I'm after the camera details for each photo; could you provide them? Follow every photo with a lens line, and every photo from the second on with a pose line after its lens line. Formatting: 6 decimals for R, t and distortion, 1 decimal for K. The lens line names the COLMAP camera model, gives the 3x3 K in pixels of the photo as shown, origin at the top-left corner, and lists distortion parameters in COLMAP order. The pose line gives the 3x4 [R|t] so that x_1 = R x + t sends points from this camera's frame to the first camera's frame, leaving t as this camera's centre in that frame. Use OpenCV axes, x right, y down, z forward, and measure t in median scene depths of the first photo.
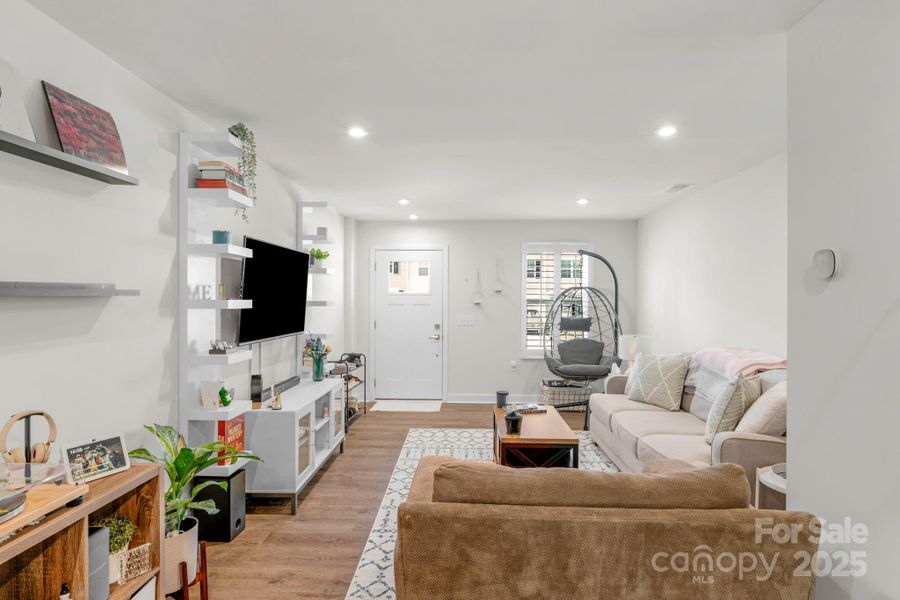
lens RADIAL K [[473.9, 0, 449.2], [0, 473.9, 301.9], [0, 0, 1]] dist [-0.000963, 0.003448]
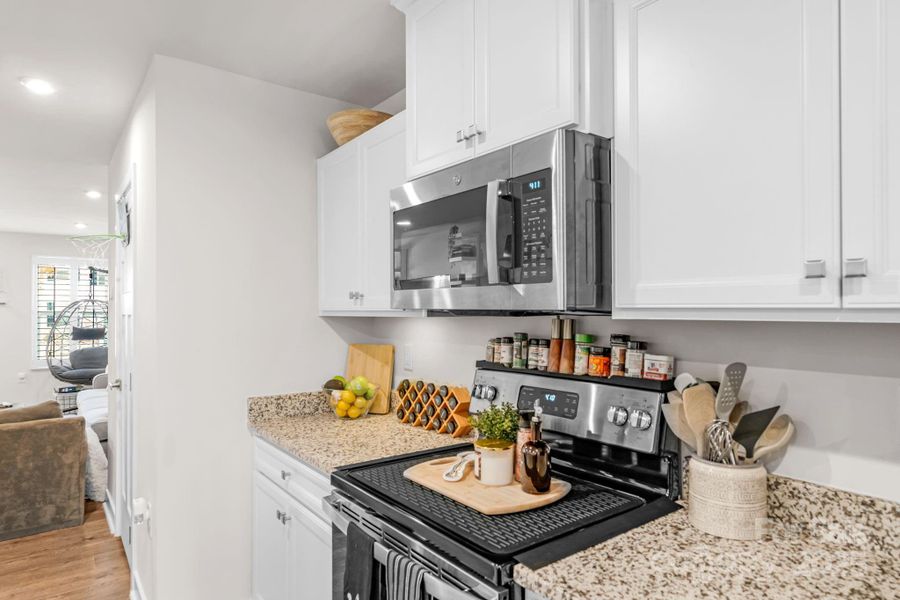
lens RADIAL K [[526.3, 0, 452.3], [0, 526.3, 307.7], [0, 0, 1]] dist [0.002457, -0.002149]
pose [[0.775740, -0.002369, 0.631048, 0.278088], [0.007419, 0.999958, -0.005366, -0.000035], [-0.631008, 0.008844, 0.775726, -0.869230]]
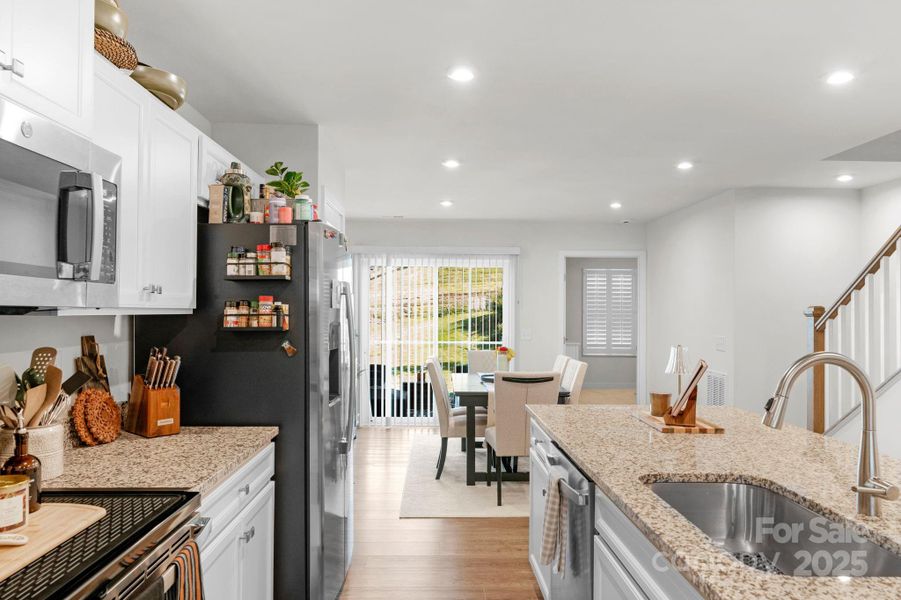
lens RADIAL K [[622.0, 0, 446.8], [0, 622.0, 303.0], [0, 0, 1]] dist [-0.008061, -0.001363]
pose [[-0.997840, -0.010836, -0.064790, 0.330103], [-0.010189, 0.999895, -0.010298, -0.001771], [0.064895, -0.009615, -0.997846, -0.062492]]
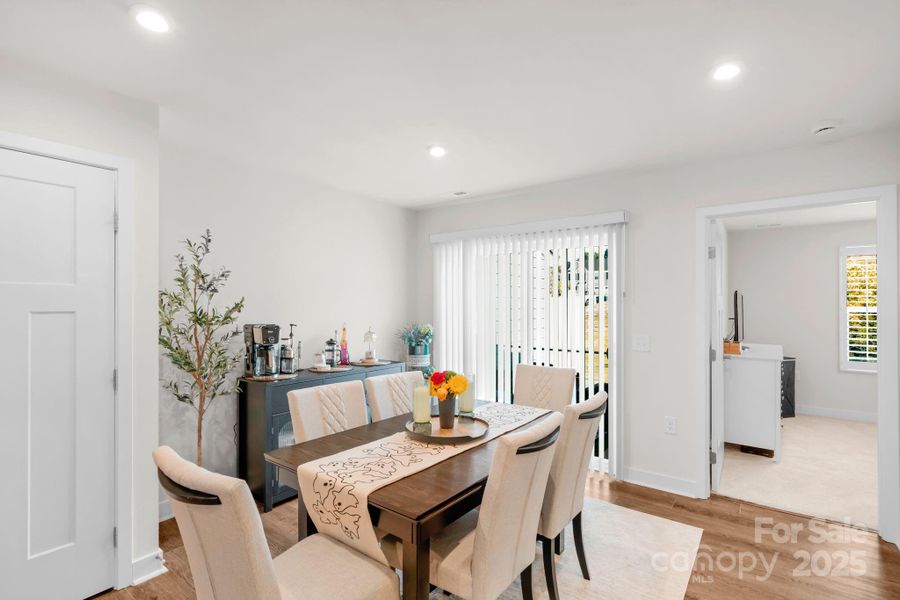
lens RADIAL K [[431.0, 0, 450.7], [0, 431.0, 304.2], [0, 0, 1]] dist [-0.012109, 0.003838]
pose [[-0.830733, -0.002639, 0.556664, -0.367351], [-0.003303, 0.999995, -0.000189, -0.006657], [-0.556661, -0.001995, -0.830737, -1.313243]]
